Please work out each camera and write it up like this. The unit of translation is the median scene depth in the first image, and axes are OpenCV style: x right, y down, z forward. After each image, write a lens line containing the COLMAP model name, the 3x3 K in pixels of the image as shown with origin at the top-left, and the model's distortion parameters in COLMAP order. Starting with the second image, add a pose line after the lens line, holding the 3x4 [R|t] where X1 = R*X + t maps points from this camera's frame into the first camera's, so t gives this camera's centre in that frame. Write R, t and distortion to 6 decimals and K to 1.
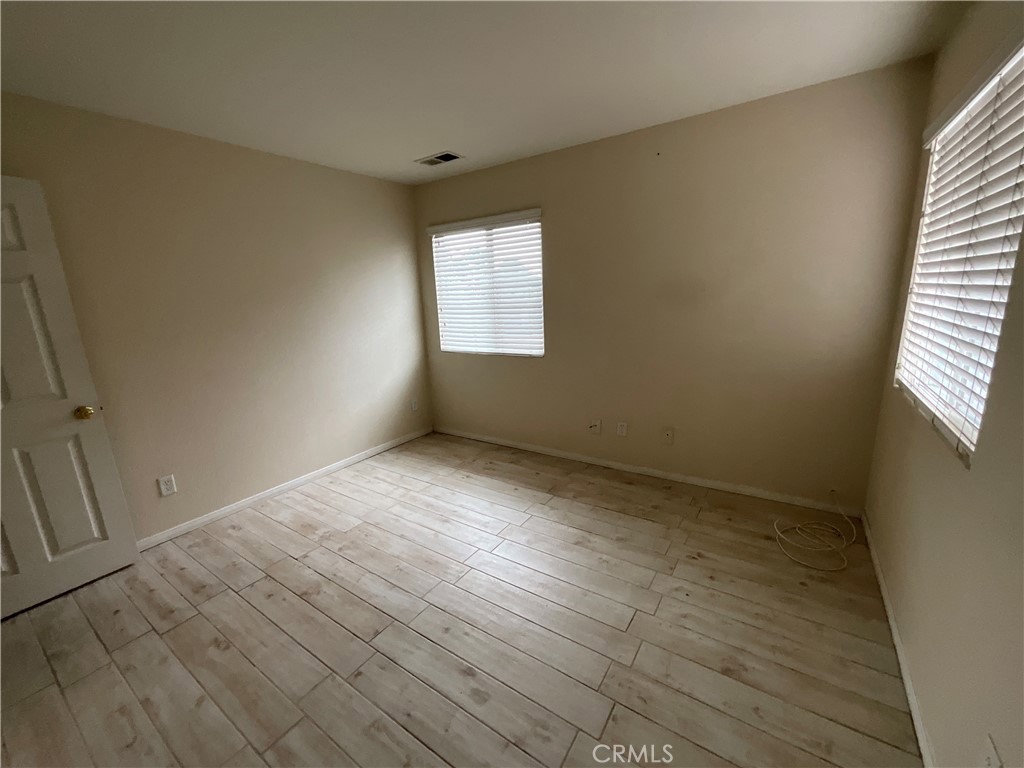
lens RADIAL K [[415.6, 0, 510.6], [0, 415.6, 384.7], [0, 0, 1]] dist [-0.001398, 0.000210]
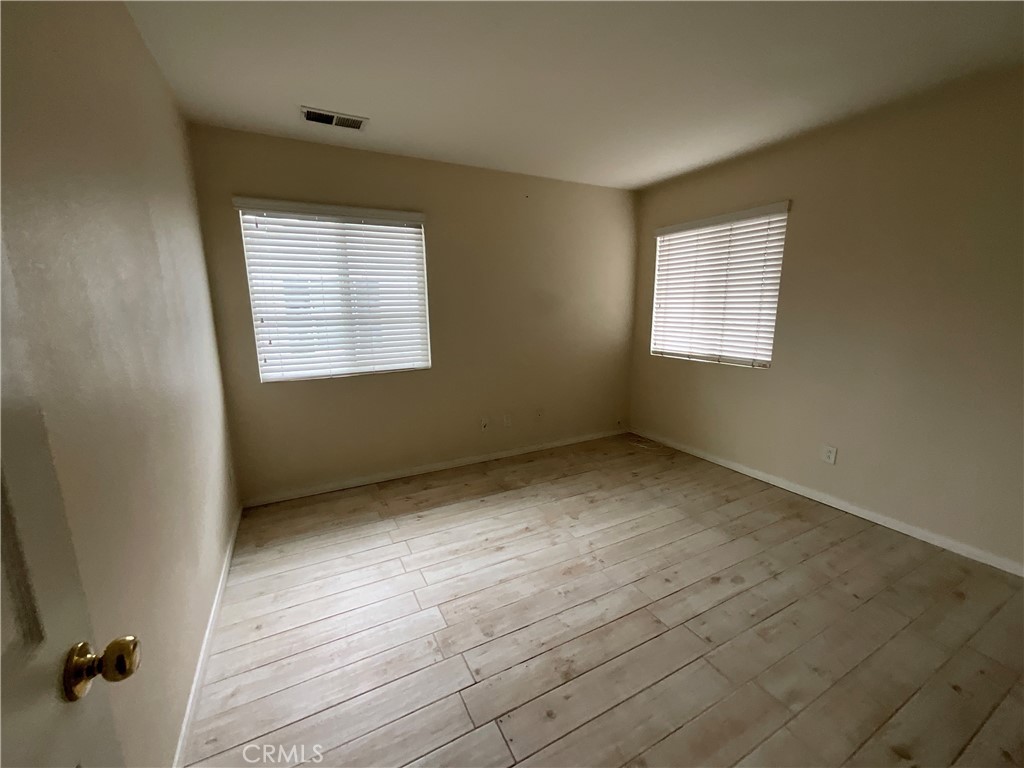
lens RADIAL K [[415.6, 0, 510.6], [0, 415.6, 384.7], [0, 0, 1]] dist [-0.001398, 0.000210]
pose [[0.473608, -0.130256, 0.871050, -0.831824], [0.181546, 0.982202, 0.048167, -0.053457], [-0.861822, 0.135323, 0.488826, 0.471714]]
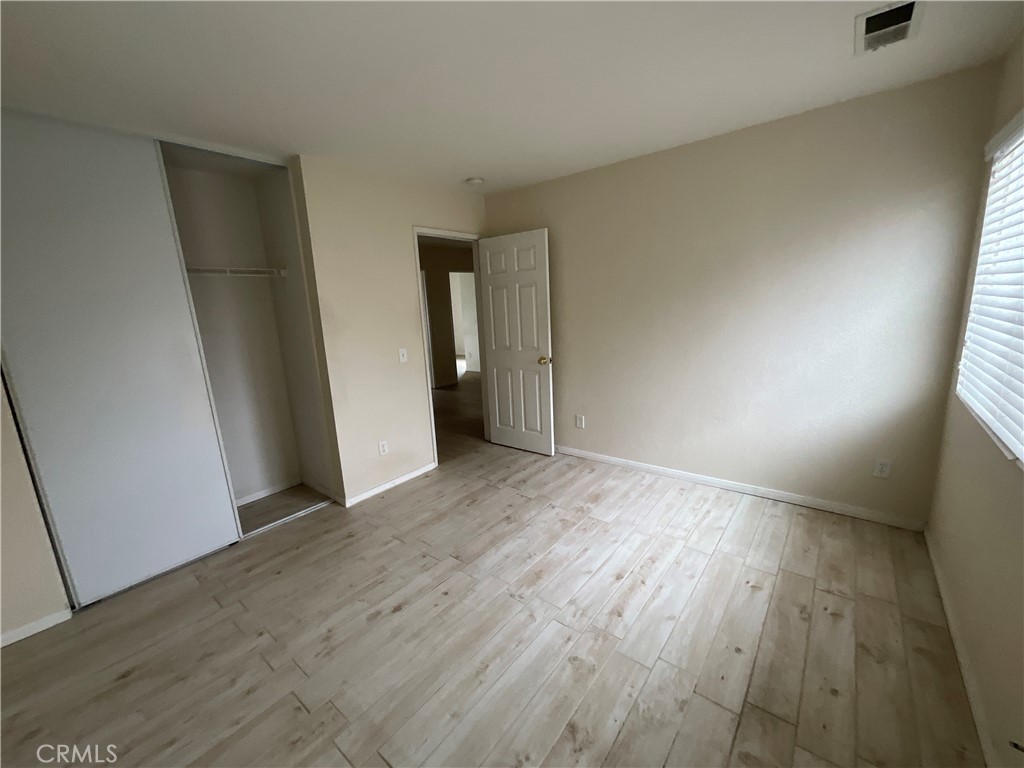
lens RADIAL K [[412.6, 0, 512.4], [0, 412.6, 386.5], [0, 0, 1]] dist [-0.002342, 0.000168]
pose [[-0.075940, 0.246277, -0.966220, 0.522670], [-0.163708, 0.952789, 0.255720, -0.190805], [0.983582, 0.177597, -0.032037, 0.715912]]
